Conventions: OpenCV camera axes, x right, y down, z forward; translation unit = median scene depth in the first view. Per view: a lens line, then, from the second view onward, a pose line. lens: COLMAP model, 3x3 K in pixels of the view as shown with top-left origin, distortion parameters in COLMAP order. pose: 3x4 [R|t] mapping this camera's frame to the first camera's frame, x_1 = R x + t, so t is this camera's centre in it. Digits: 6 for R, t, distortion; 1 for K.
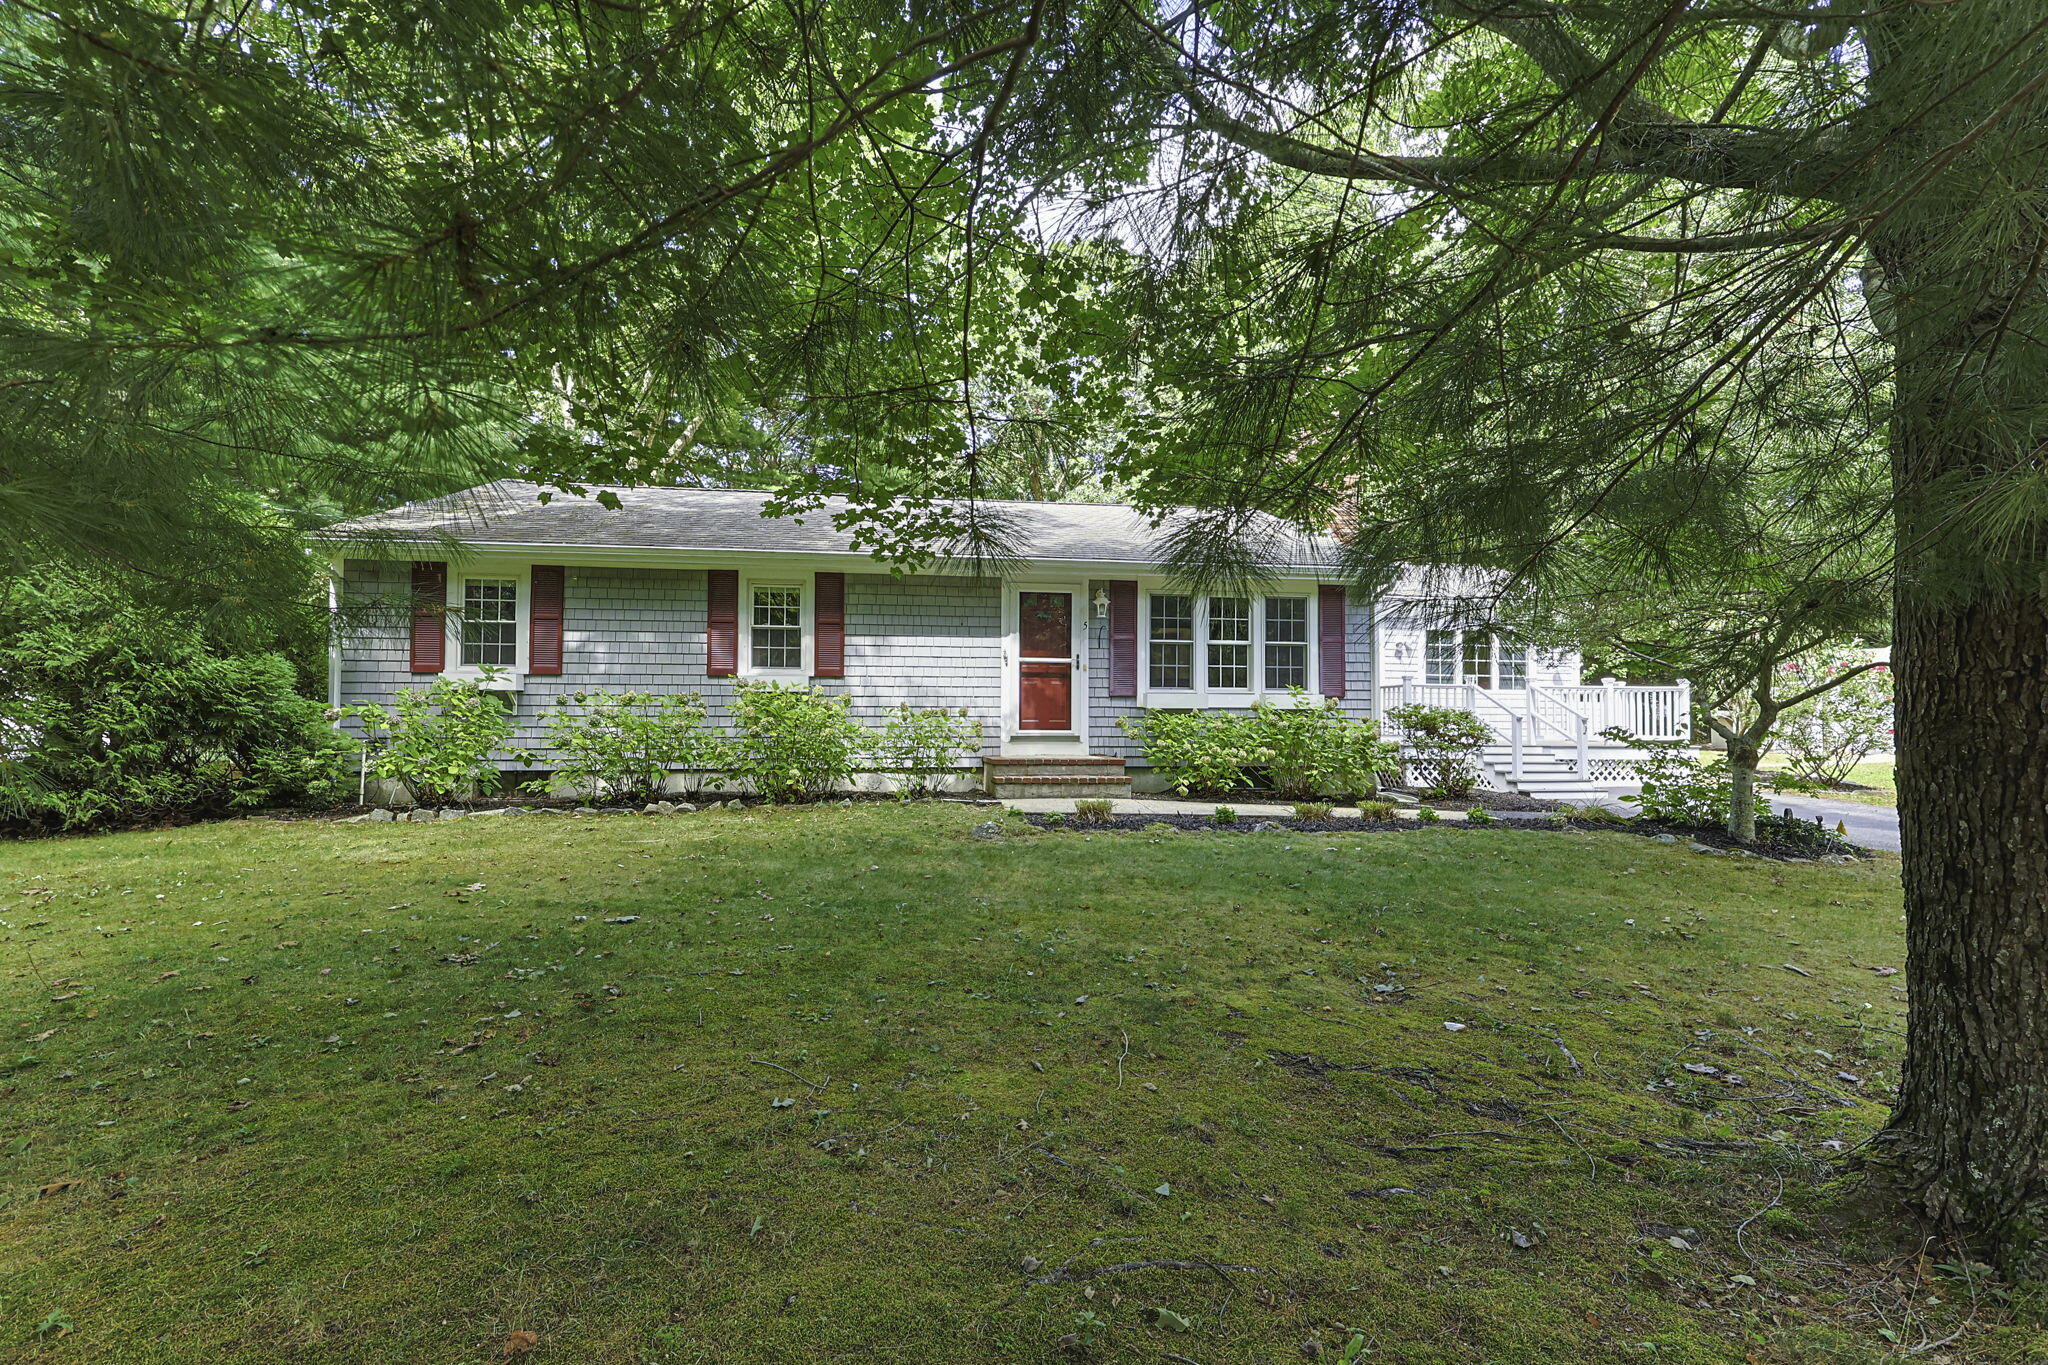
lens RADIAL K [[781.1, 0, 1019.9], [0, 781.1, 679.3], [0, 0, 1]] dist [-0.001414, -0.000019]
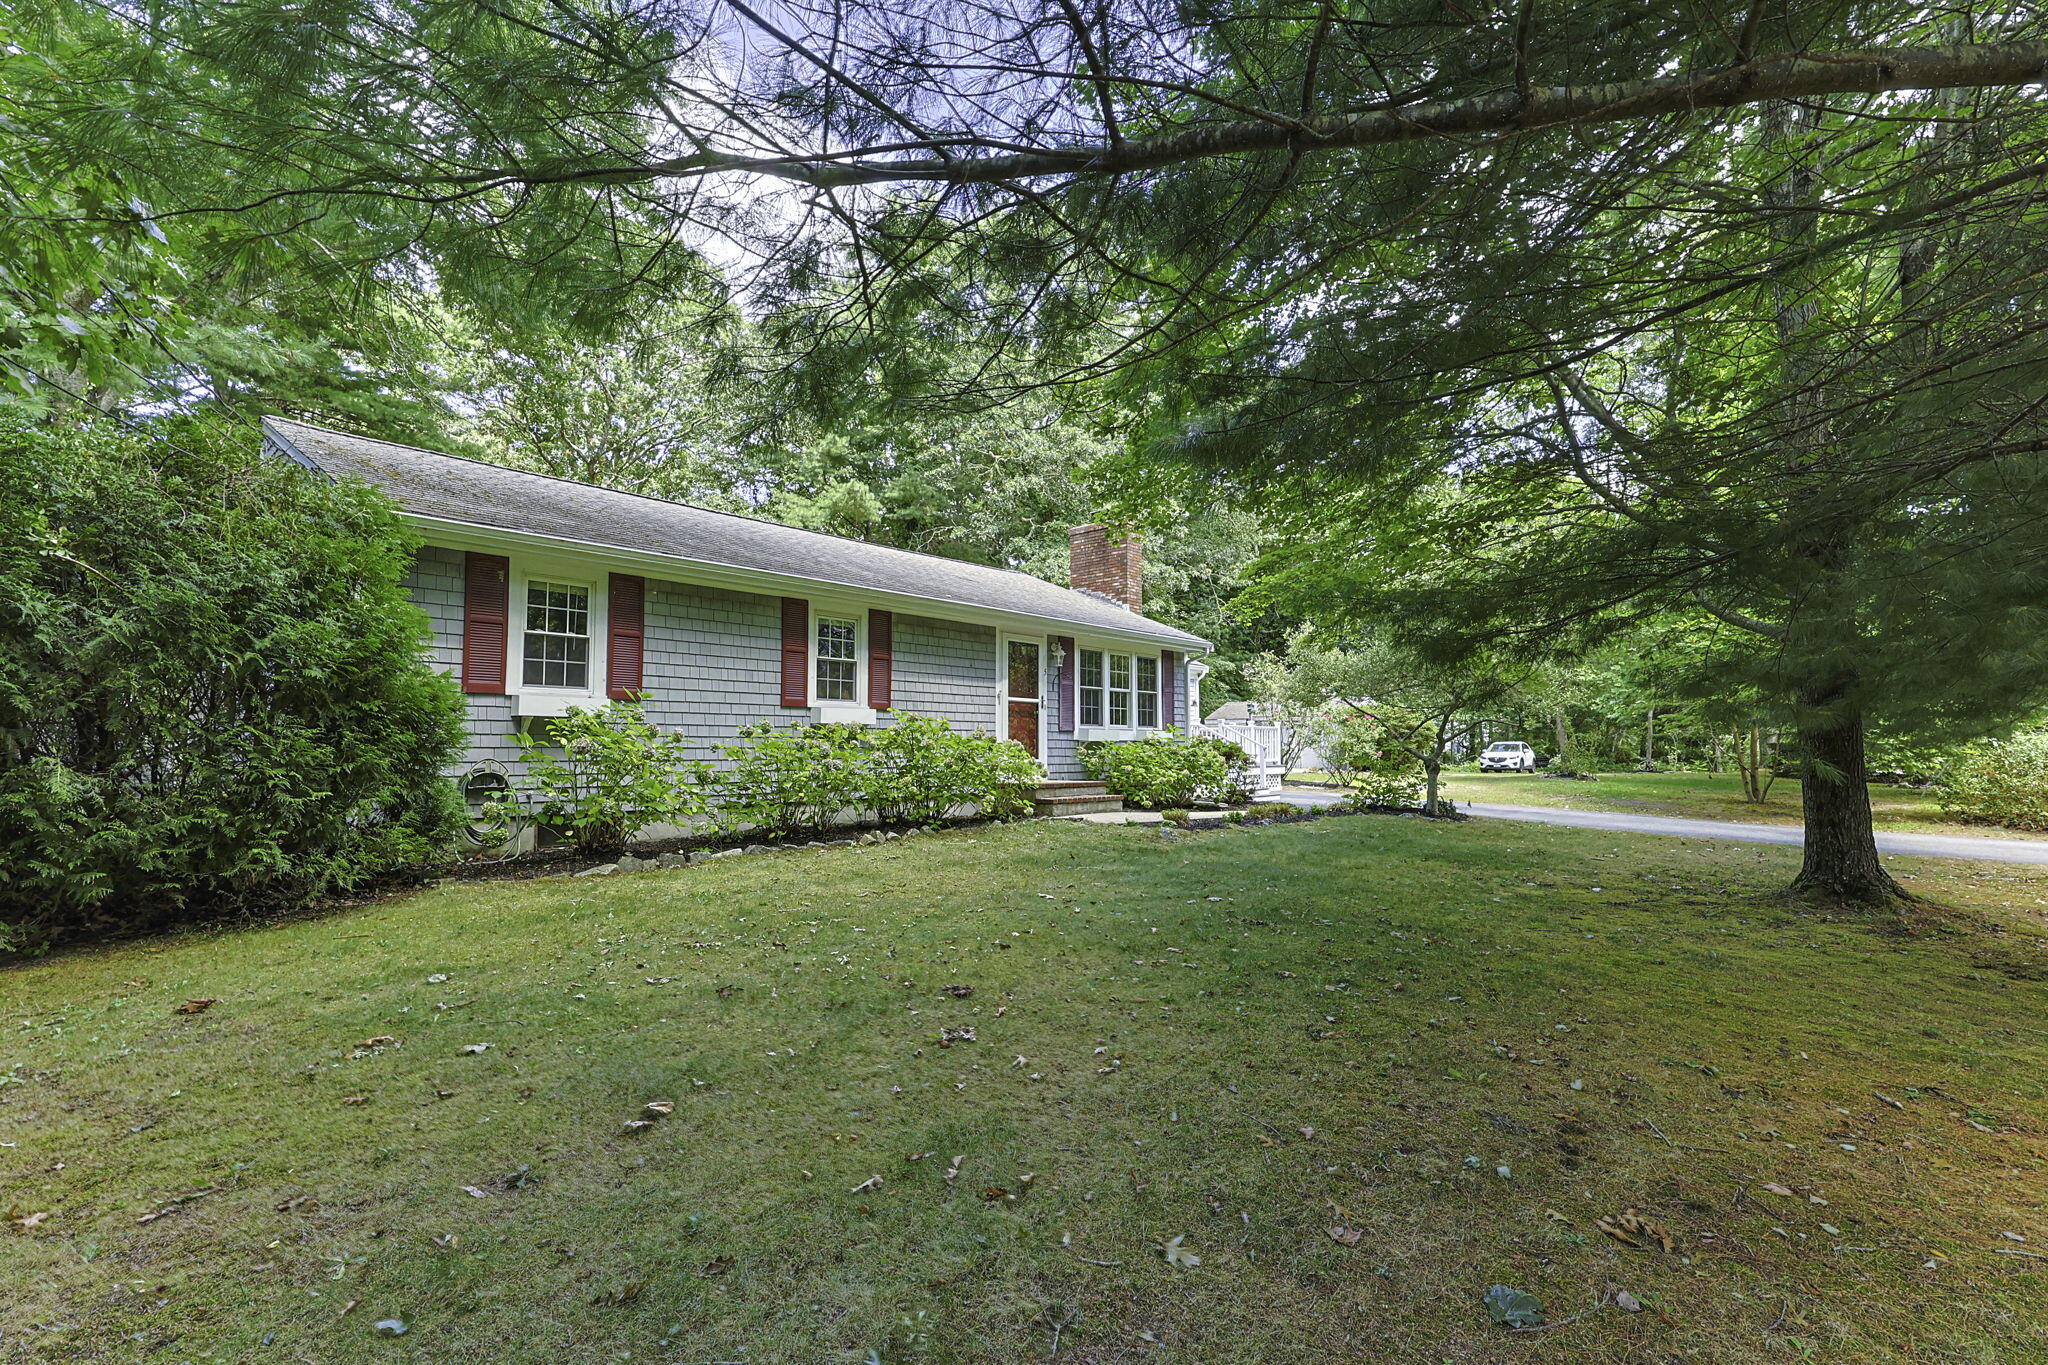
lens RADIAL K [[953.7, 0, 1009.6], [0, 953.7, 684.2], [0, 0, 1]] dist [-0.011453, 0.000134]
pose [[0.757700, 0.042111, 0.651243, -0.933560], [-0.032699, 0.999112, -0.026561, -0.009546], [-0.651784, -0.001169, 0.758404, -0.074035]]
